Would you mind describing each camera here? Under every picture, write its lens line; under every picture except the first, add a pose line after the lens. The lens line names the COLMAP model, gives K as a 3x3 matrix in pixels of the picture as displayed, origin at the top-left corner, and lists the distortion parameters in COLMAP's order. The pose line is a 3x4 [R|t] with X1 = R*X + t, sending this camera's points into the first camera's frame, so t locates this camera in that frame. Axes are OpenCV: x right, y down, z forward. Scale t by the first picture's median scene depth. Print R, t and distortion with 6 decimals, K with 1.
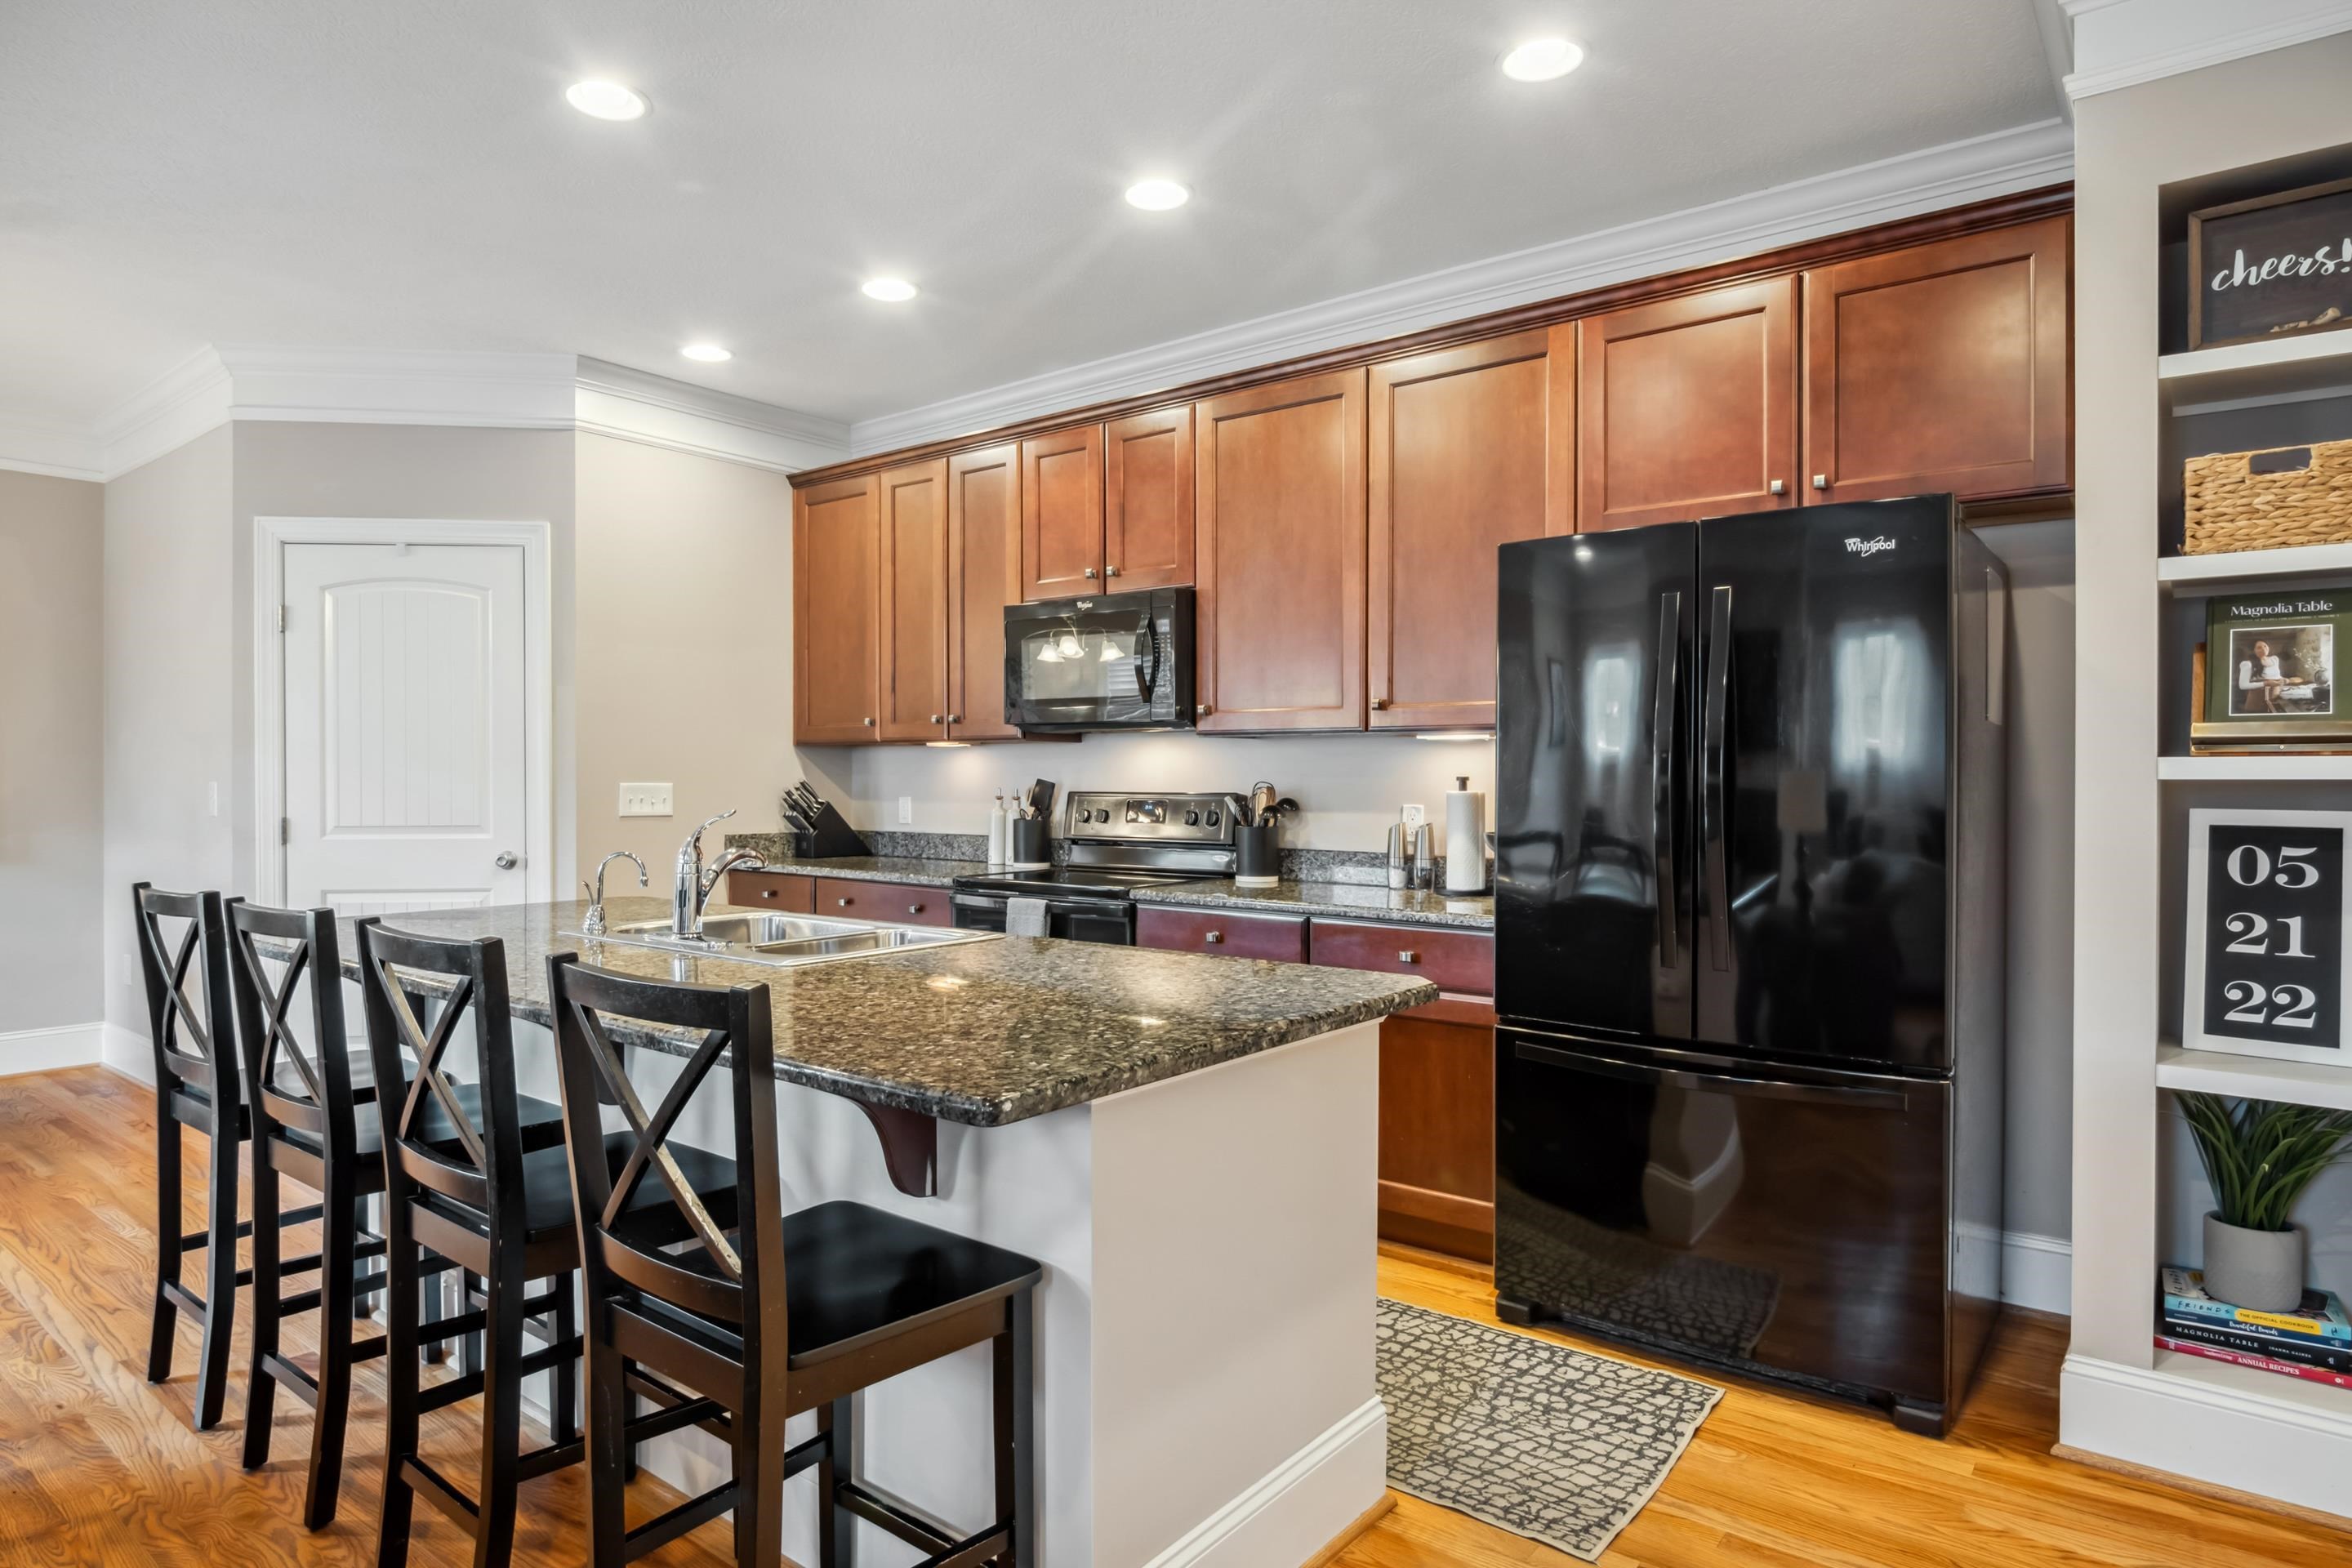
lens RADIAL K [[1322.5, 0, 1161.1], [0, 1322.5, 783.3], [0, 0, 1]] dist [-0.006157, -0.002798]
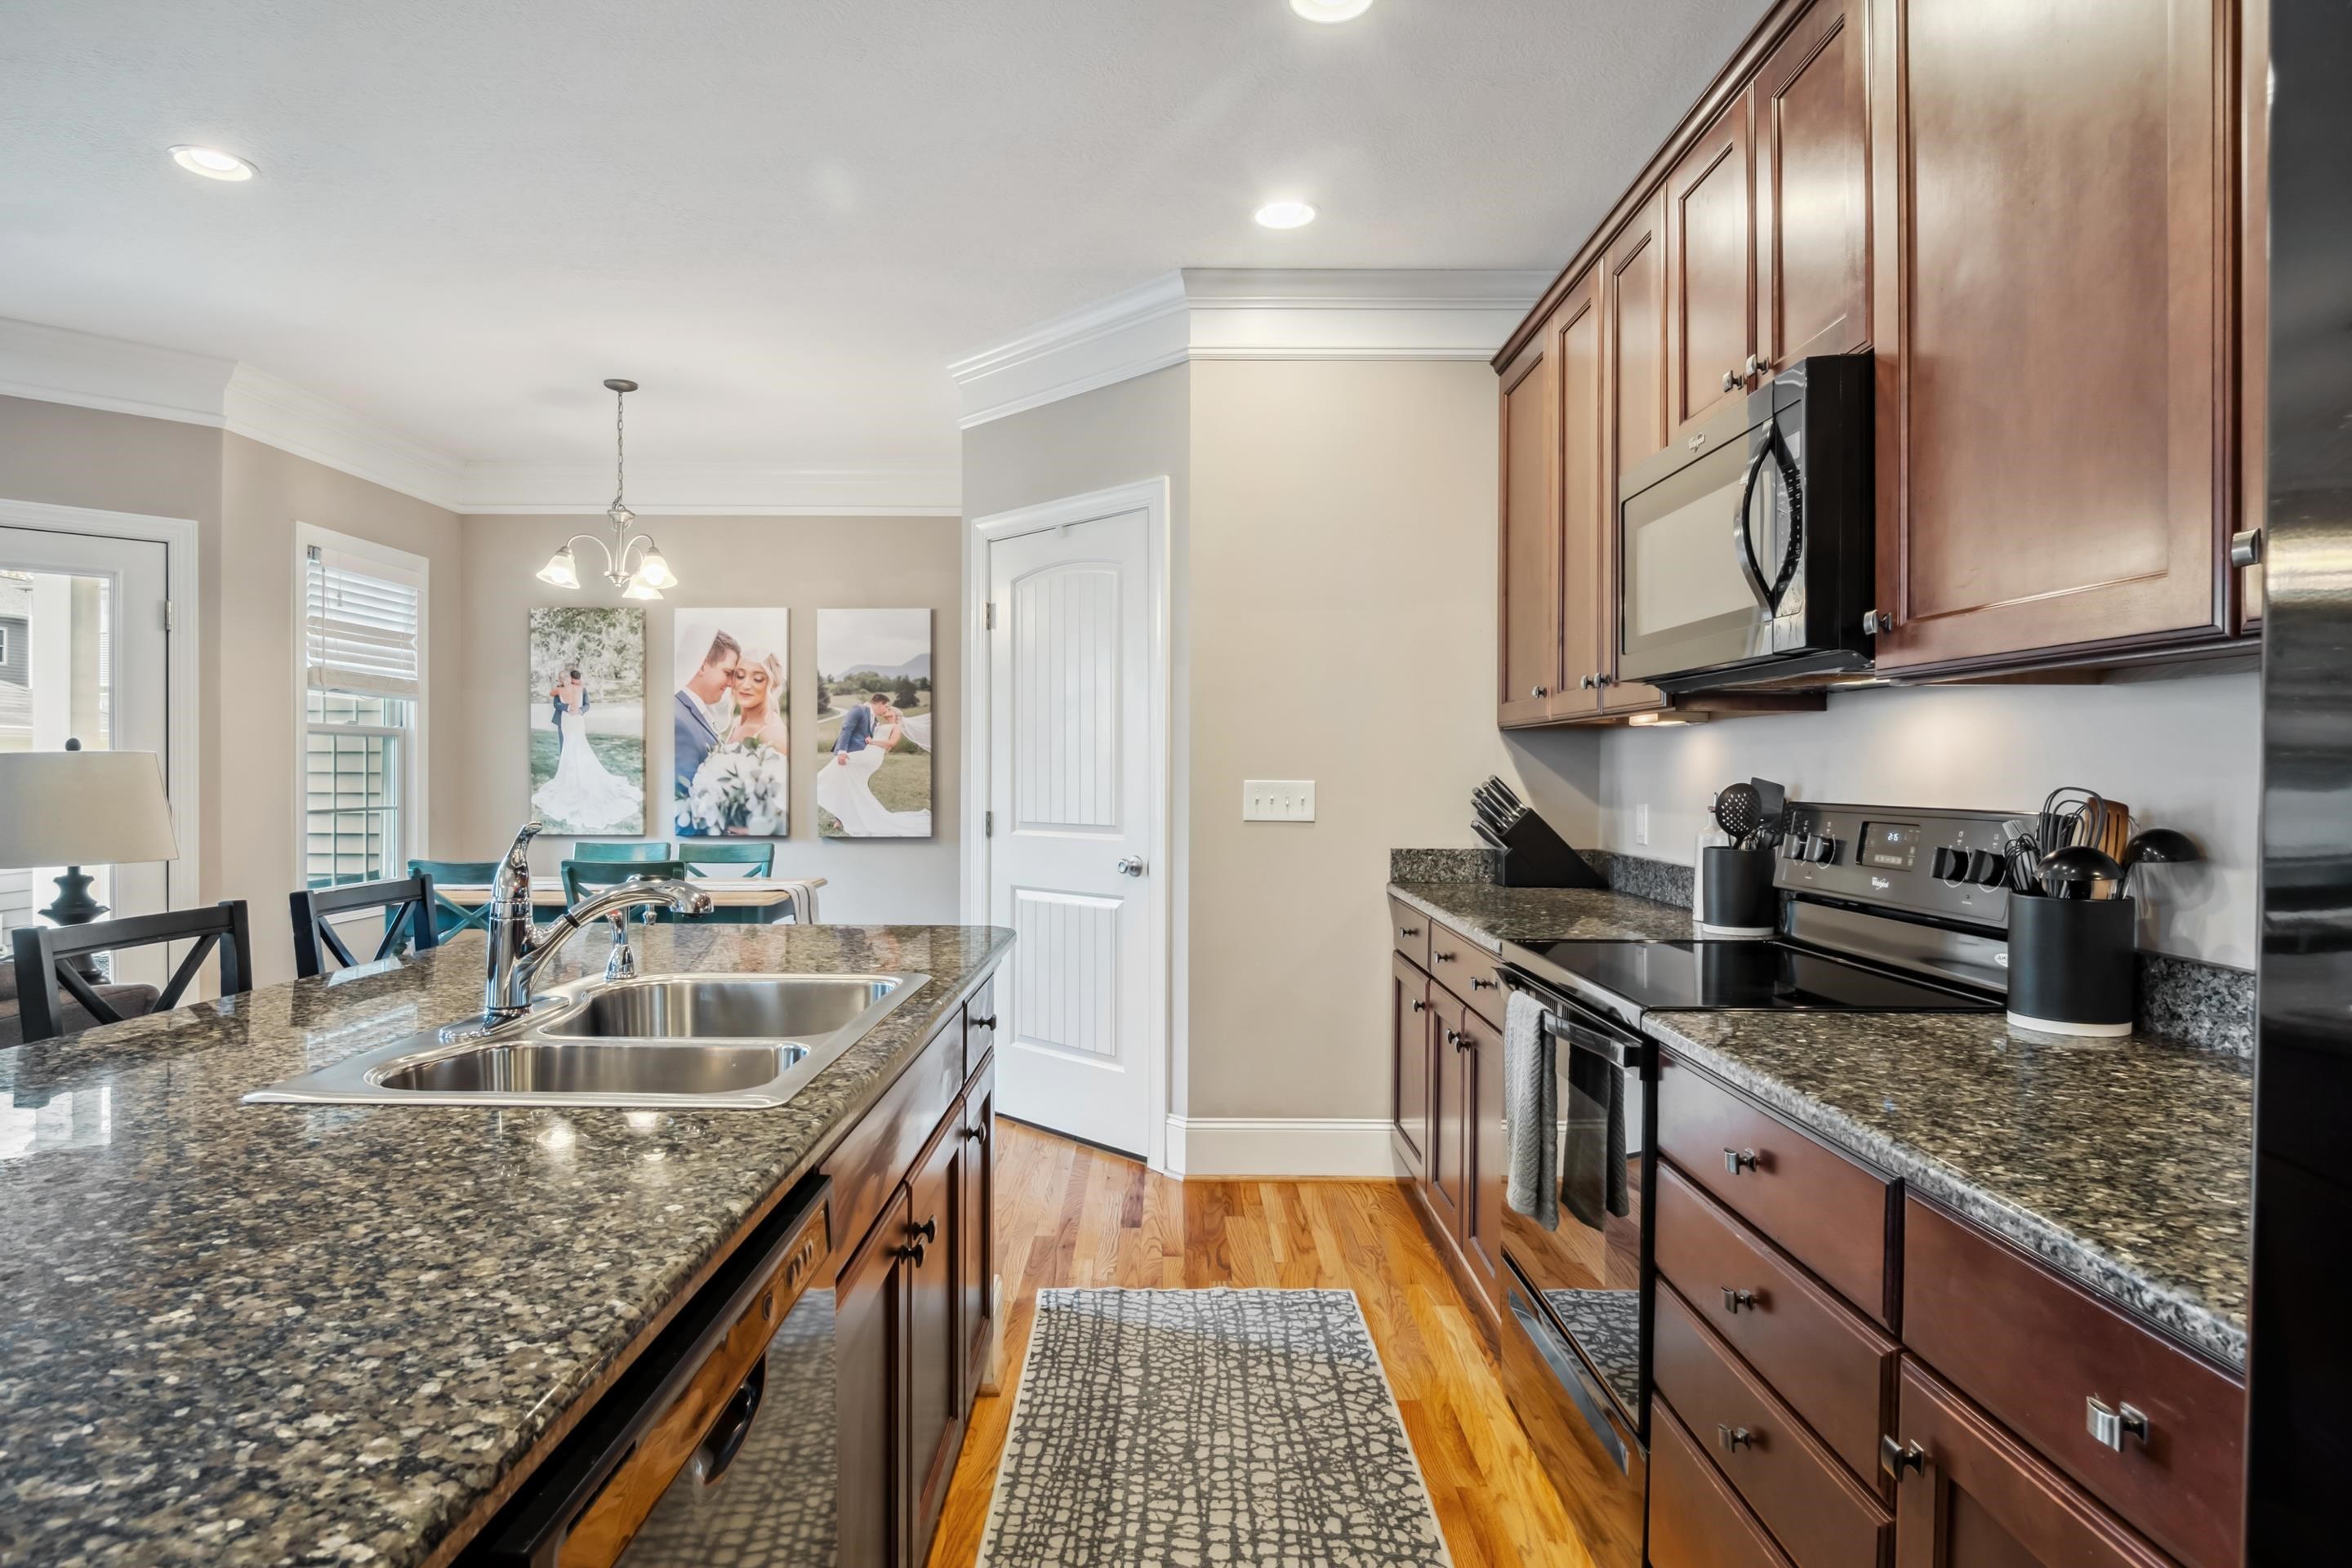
lens RADIAL K [[1281.4, 0, 1150.6], [0, 1281.4, 783.2], [0, 0, 1]] dist [-0.008793, -0.003988]
pose [[0.609017, 0.009408, -0.793101, 0.194008], [-0.008055, 0.999951, 0.005677, -0.002226], [0.793116, 0.002931, 0.609064, 0.485869]]
